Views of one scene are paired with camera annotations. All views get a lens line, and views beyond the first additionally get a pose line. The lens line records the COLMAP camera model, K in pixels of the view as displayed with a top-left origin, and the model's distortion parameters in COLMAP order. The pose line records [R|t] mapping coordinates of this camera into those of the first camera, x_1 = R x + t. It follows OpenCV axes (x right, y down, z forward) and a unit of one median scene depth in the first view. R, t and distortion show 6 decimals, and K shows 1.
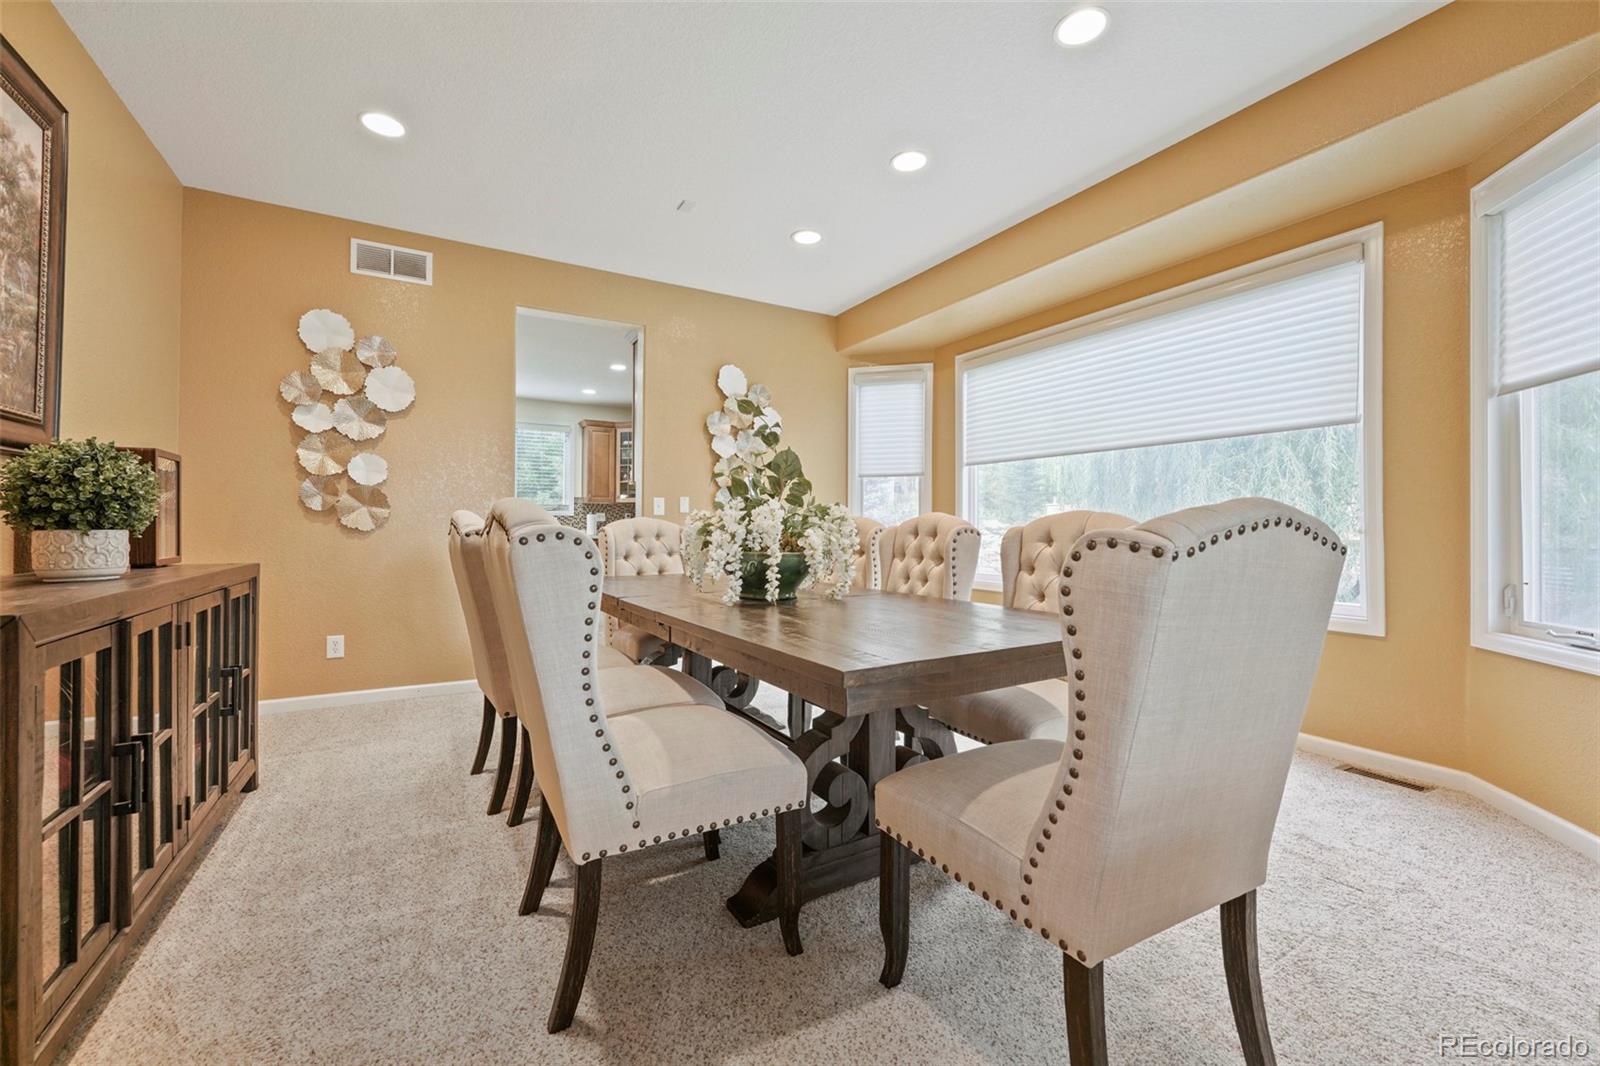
lens RADIAL K [[634.2, 0, 808.4], [0, 634.2, 527.1], [0, 0, 1]] dist [-0.003627, 0.001429]
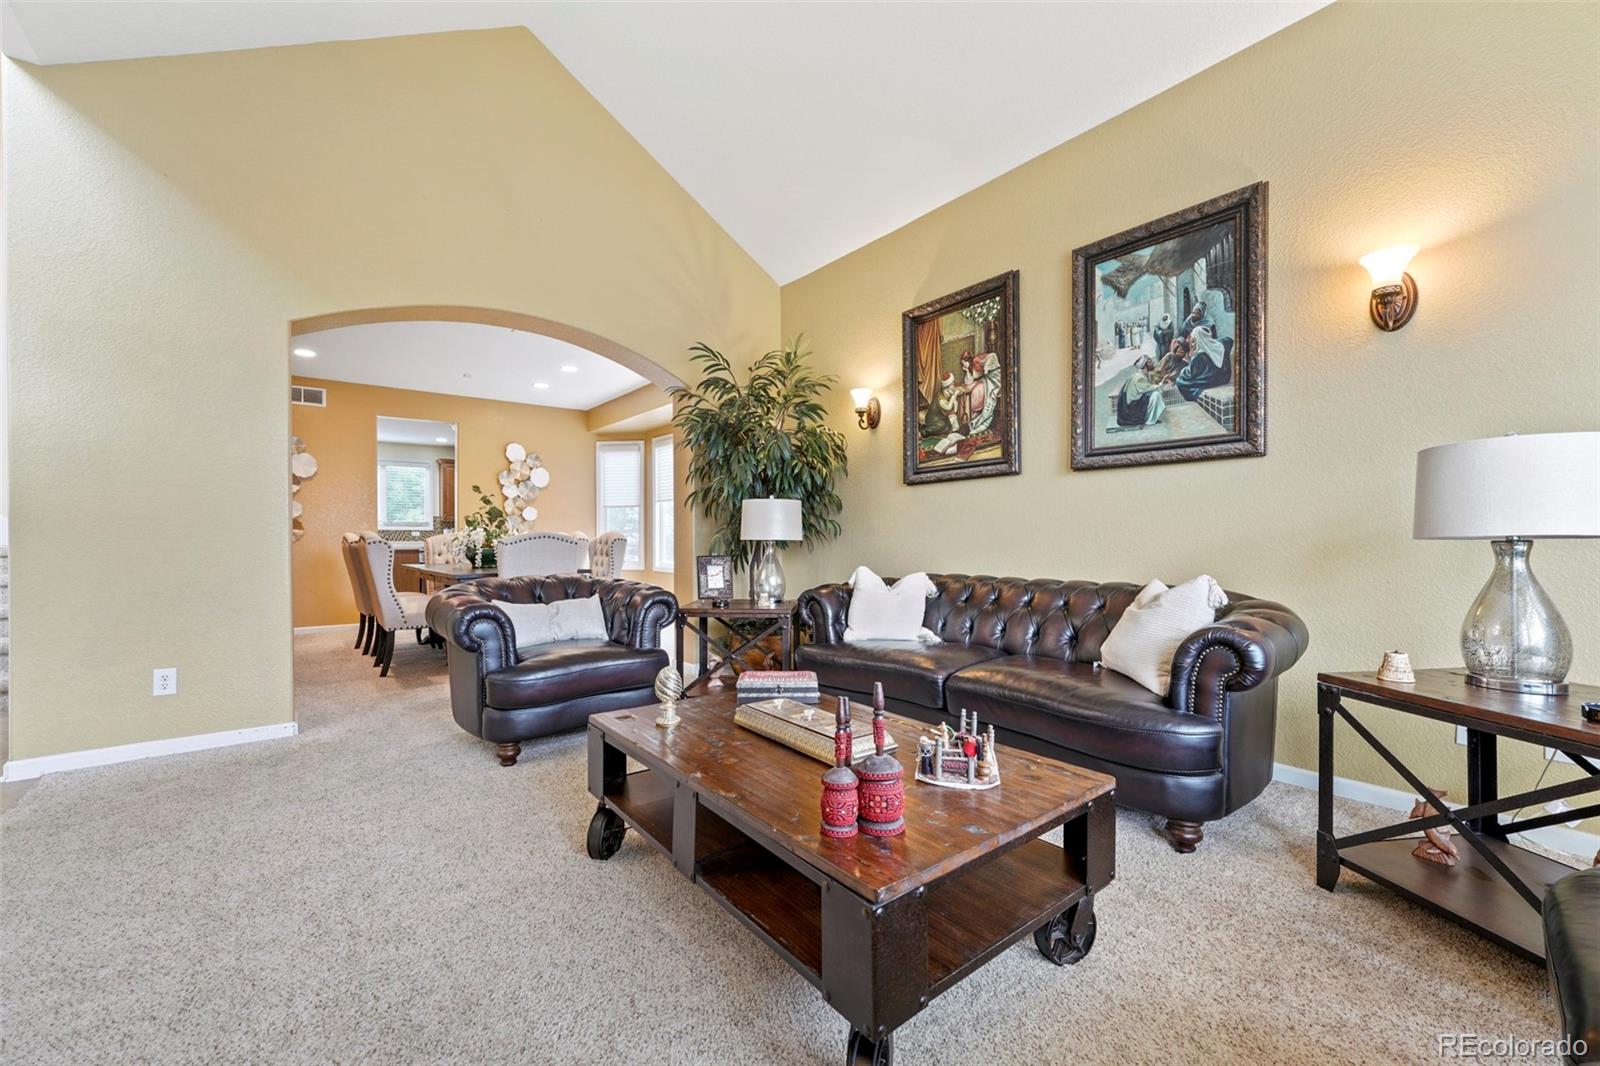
lens RADIAL K [[634.2, 0, 803.2], [0, 634.2, 541.5], [0, 0, 1]] dist [-0.003627, 0.001429]
pose [[0.990920, -0.010478, 0.134045, 0.528878], [0.009176, 0.999905, 0.010334, -0.001624], [-0.134141, -0.009011, 0.990921, -1.014701]]
